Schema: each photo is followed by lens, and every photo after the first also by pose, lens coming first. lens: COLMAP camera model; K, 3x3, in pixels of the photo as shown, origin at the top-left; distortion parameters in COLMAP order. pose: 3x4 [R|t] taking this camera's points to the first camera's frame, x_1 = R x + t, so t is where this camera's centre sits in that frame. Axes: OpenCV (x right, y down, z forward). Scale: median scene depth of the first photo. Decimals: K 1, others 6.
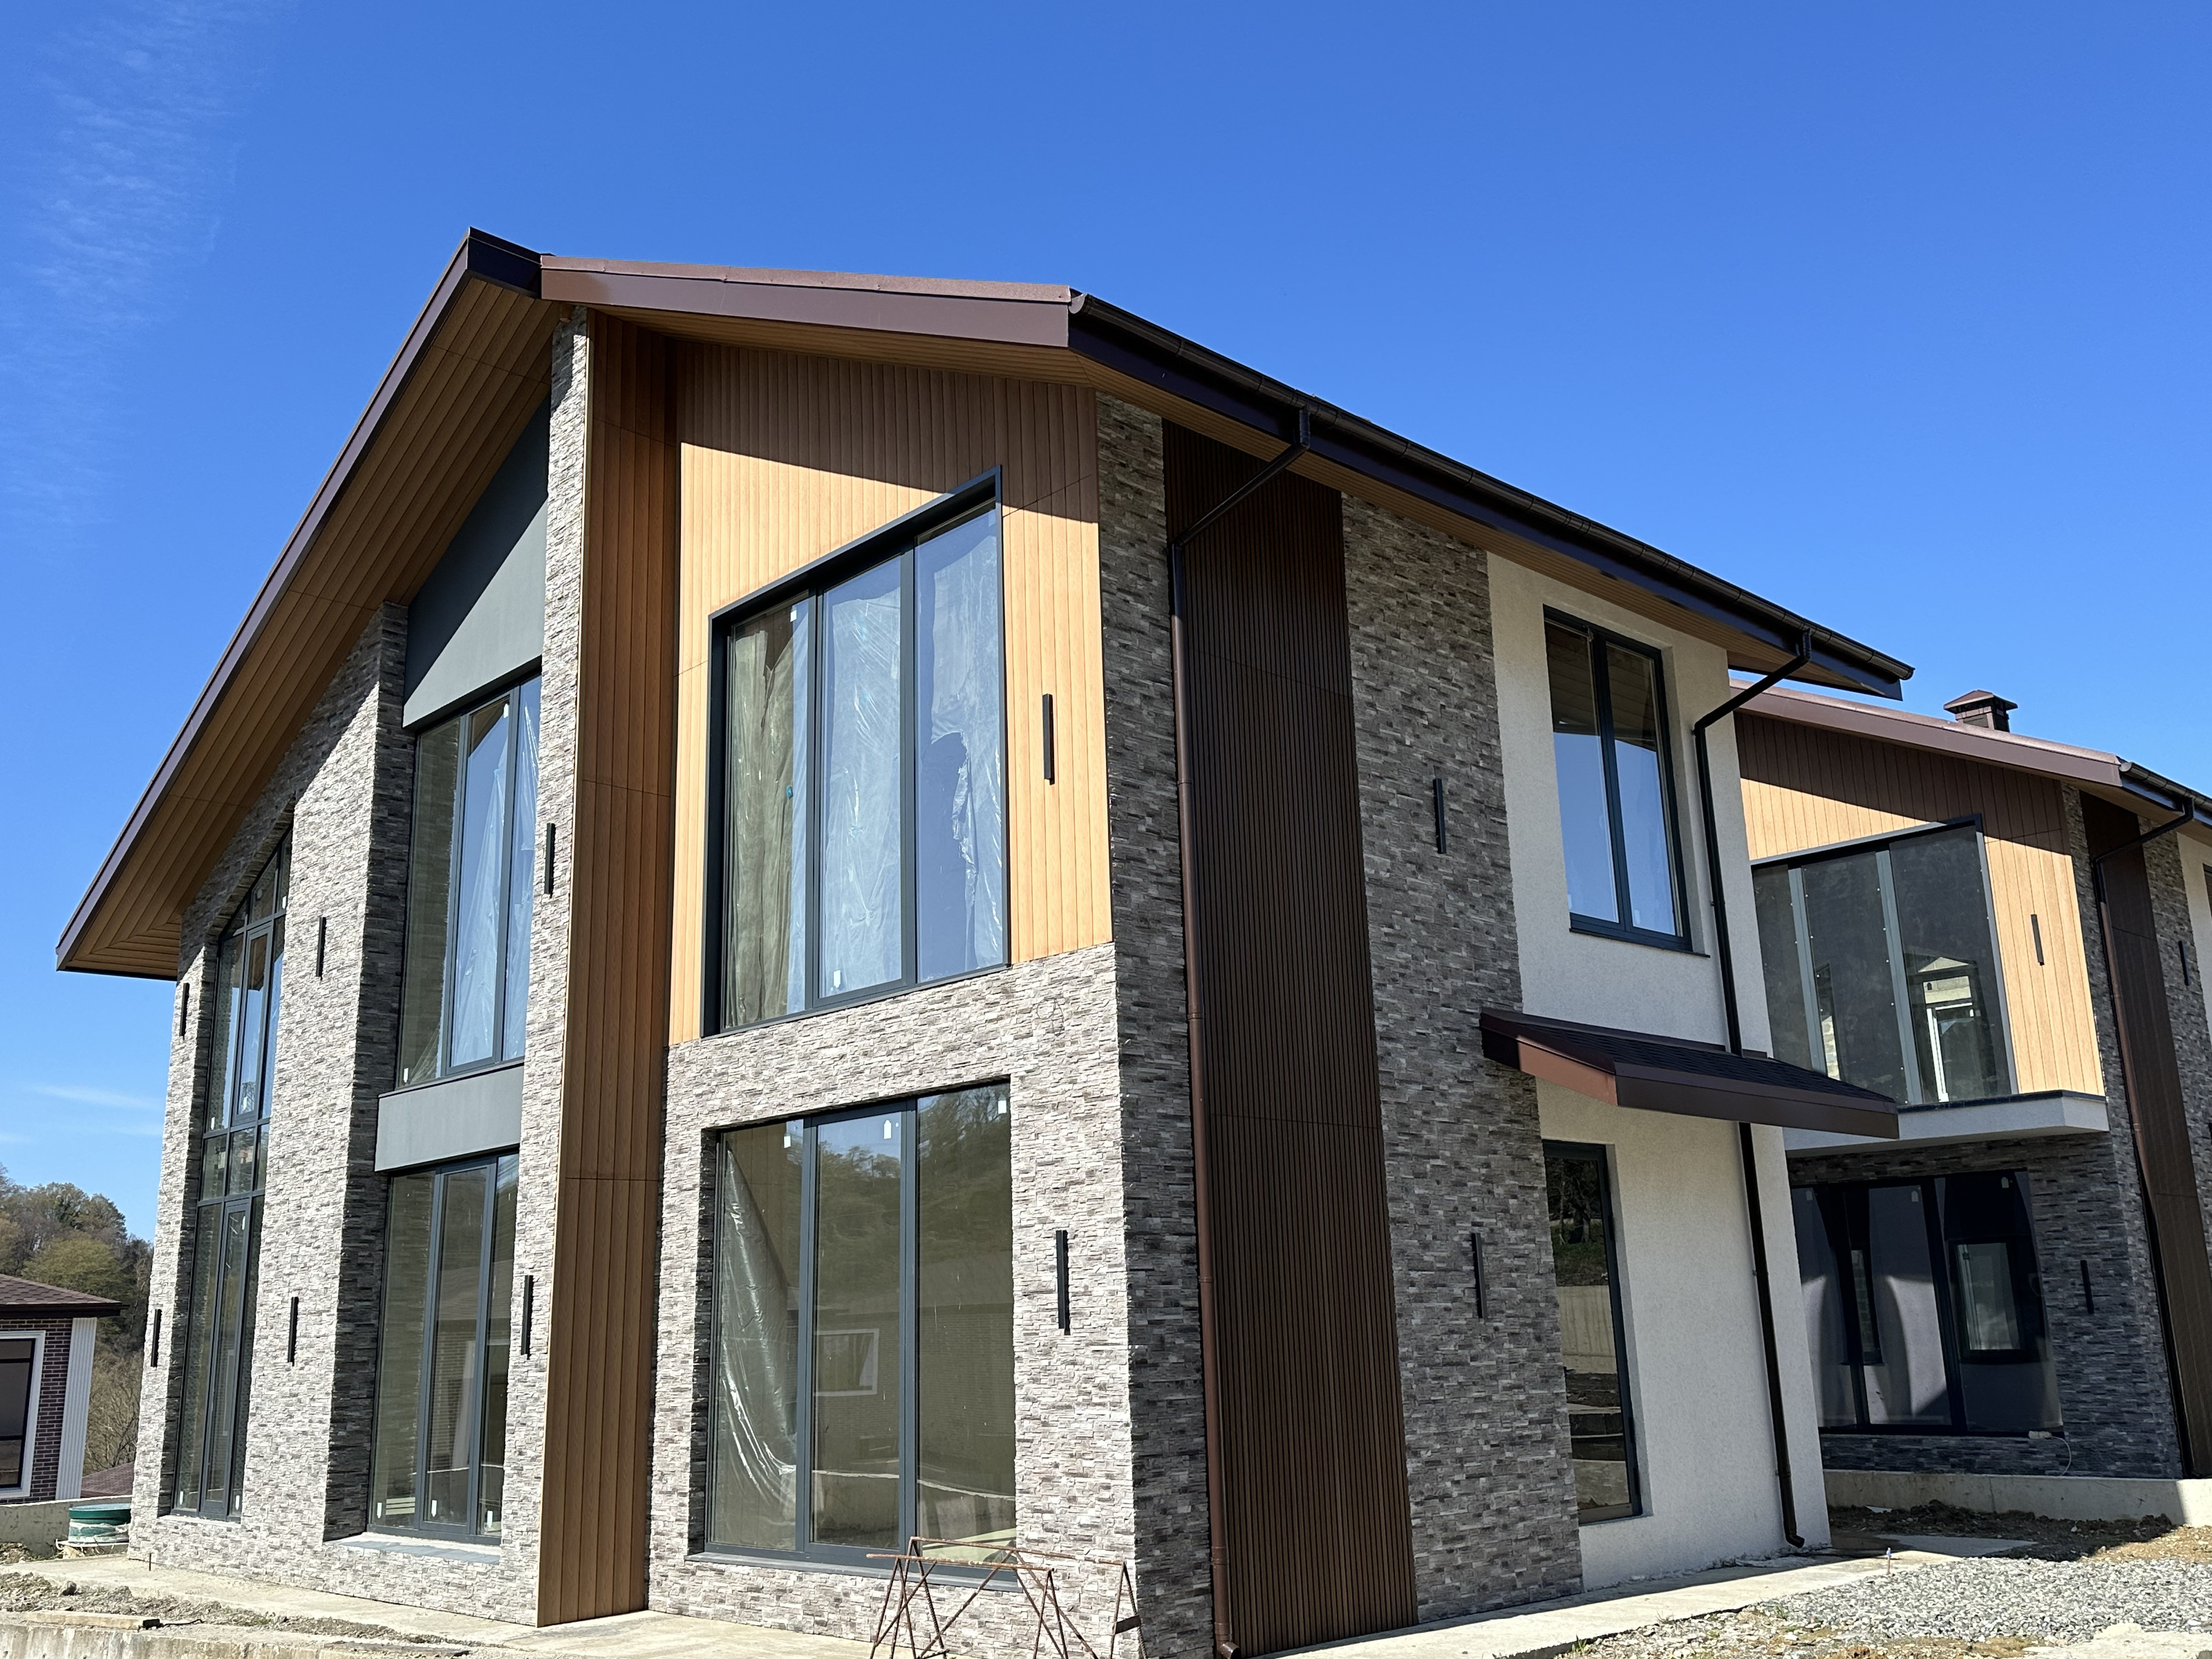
lens RADIAL K [[1922.0, 0, 1101.7], [0, 1922.0, 840.0], [0, 0, 1]] dist [0.169603, -0.316267]
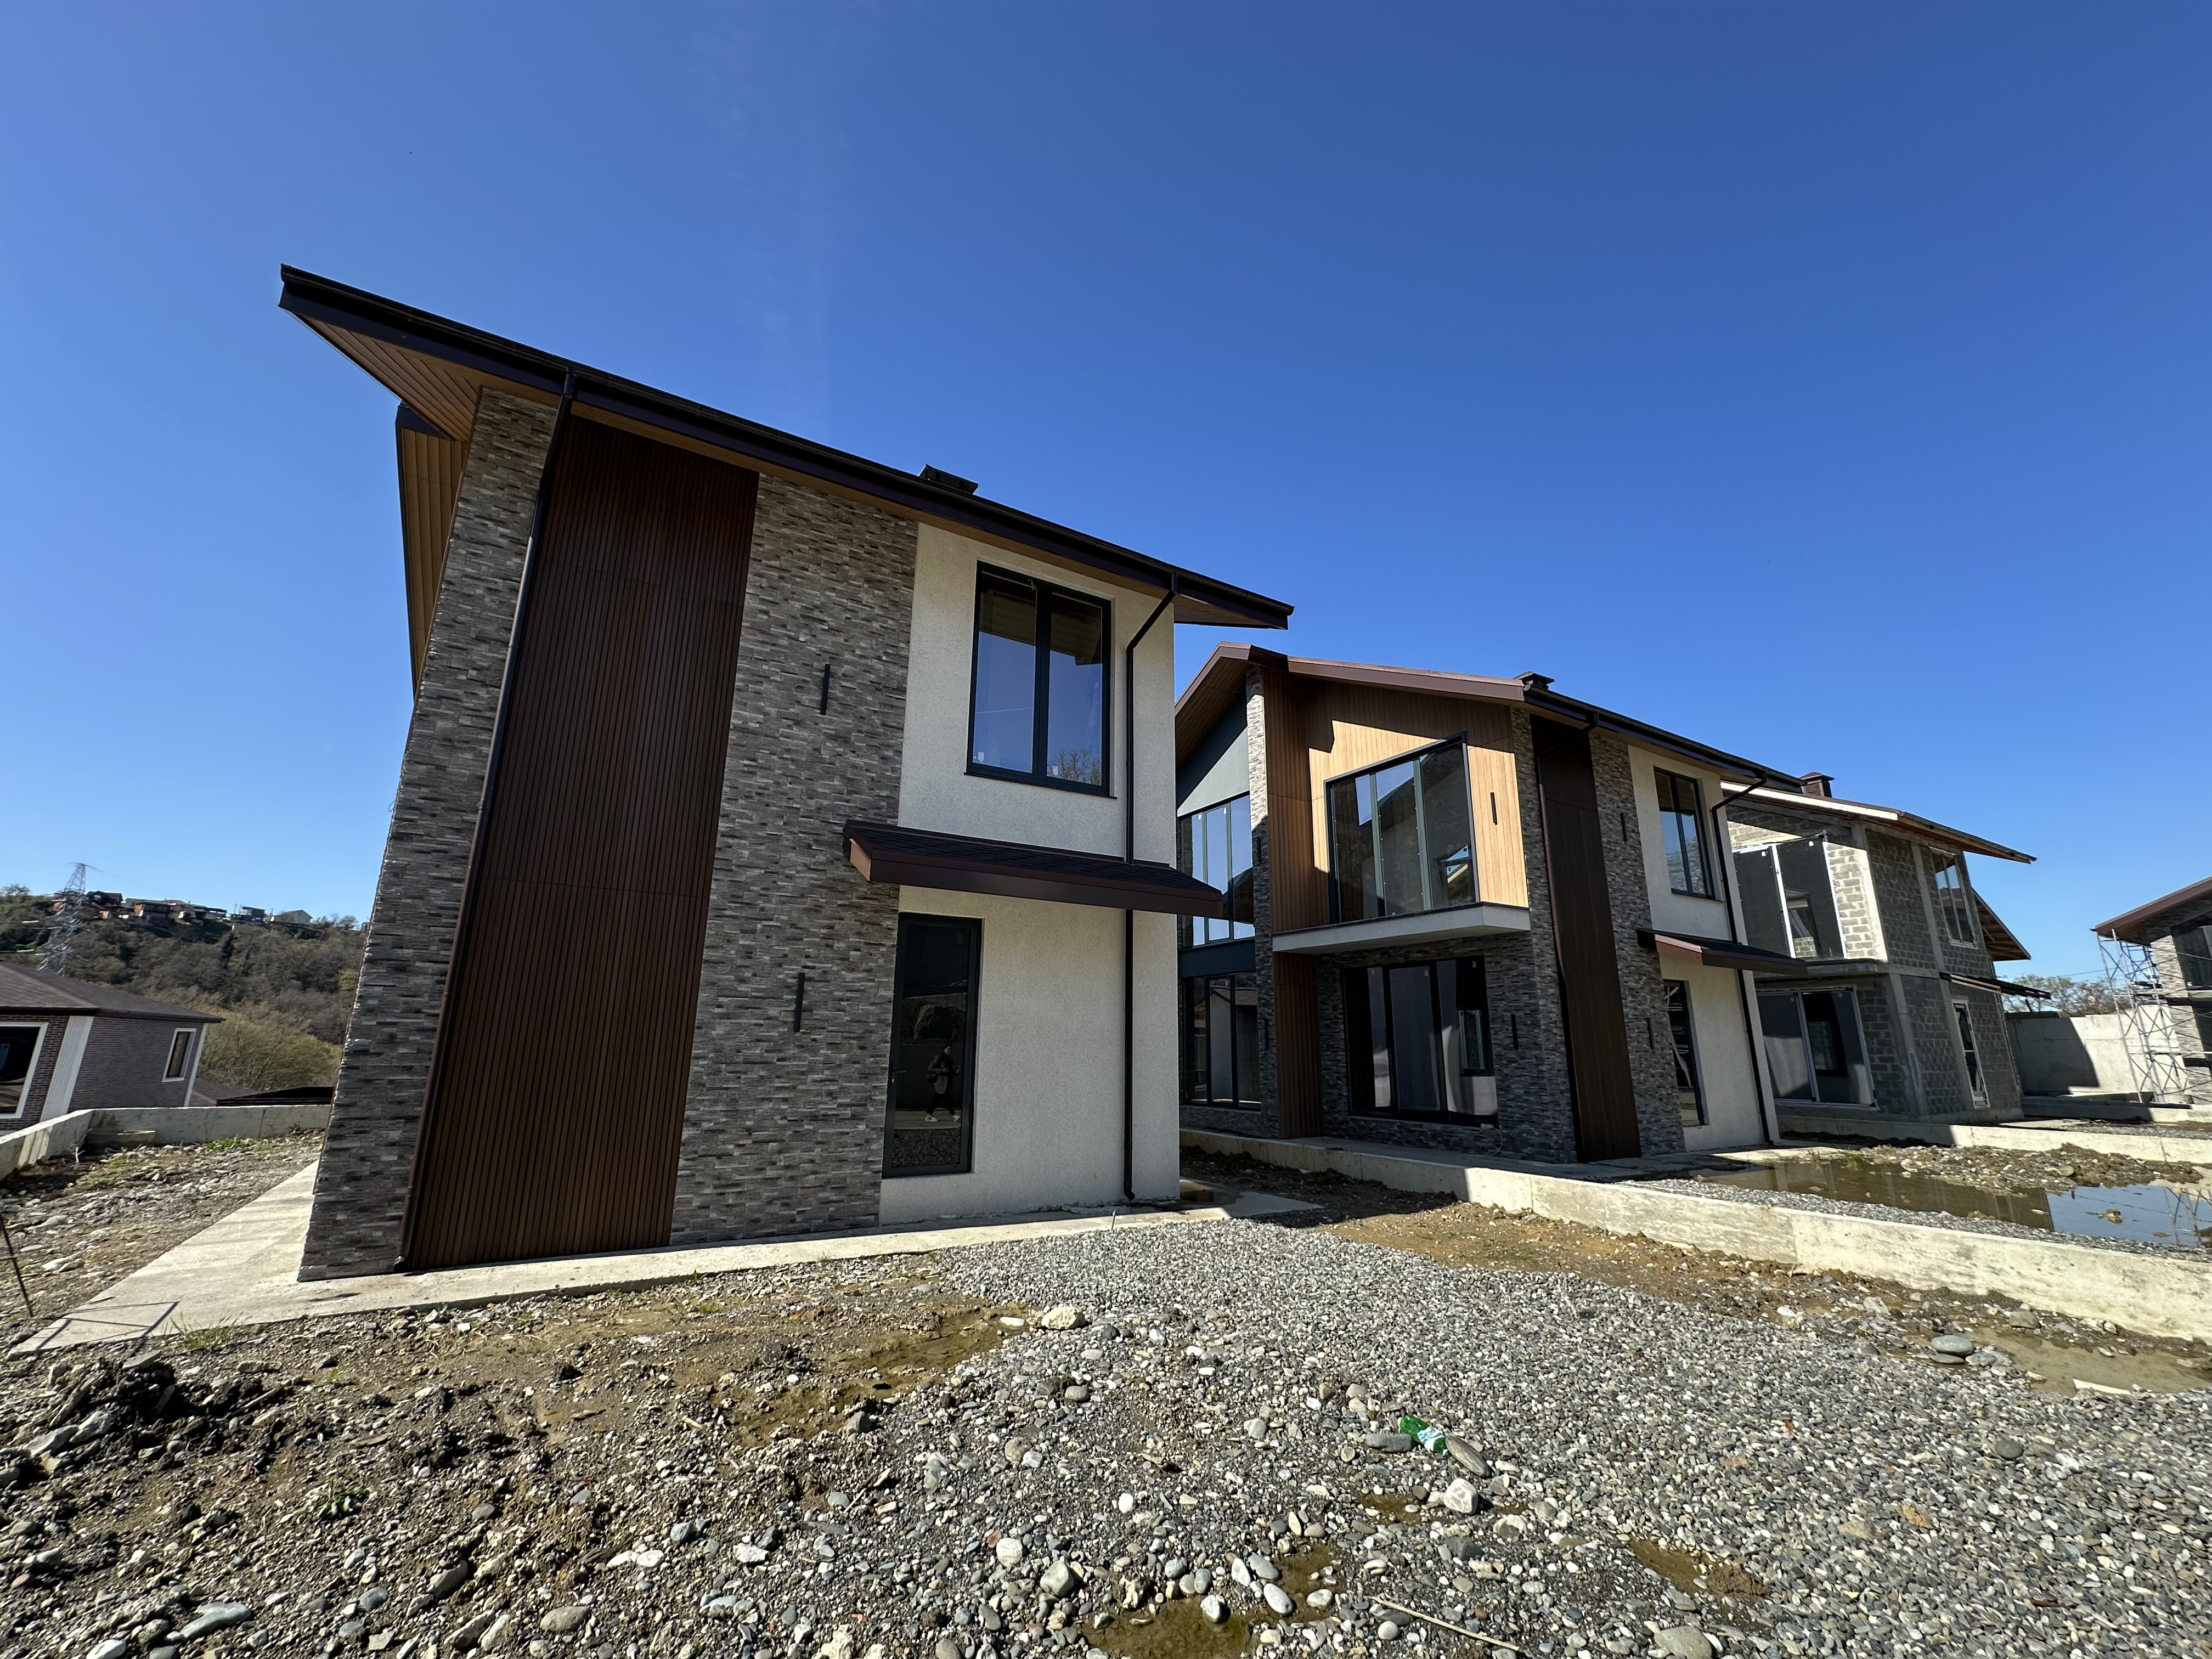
lens RADIAL K [[885.0, 0, 1106.0], [0, 885.0, 829.5], [0, 0, 1]] dist [-0.001981, 0.000116]
pose [[0.976235, -0.015075, -0.216189, 0.524739], [0.016863, 0.999837, 0.006426, 0.092397], [0.216056, -0.009918, 0.976330, 0.398406]]
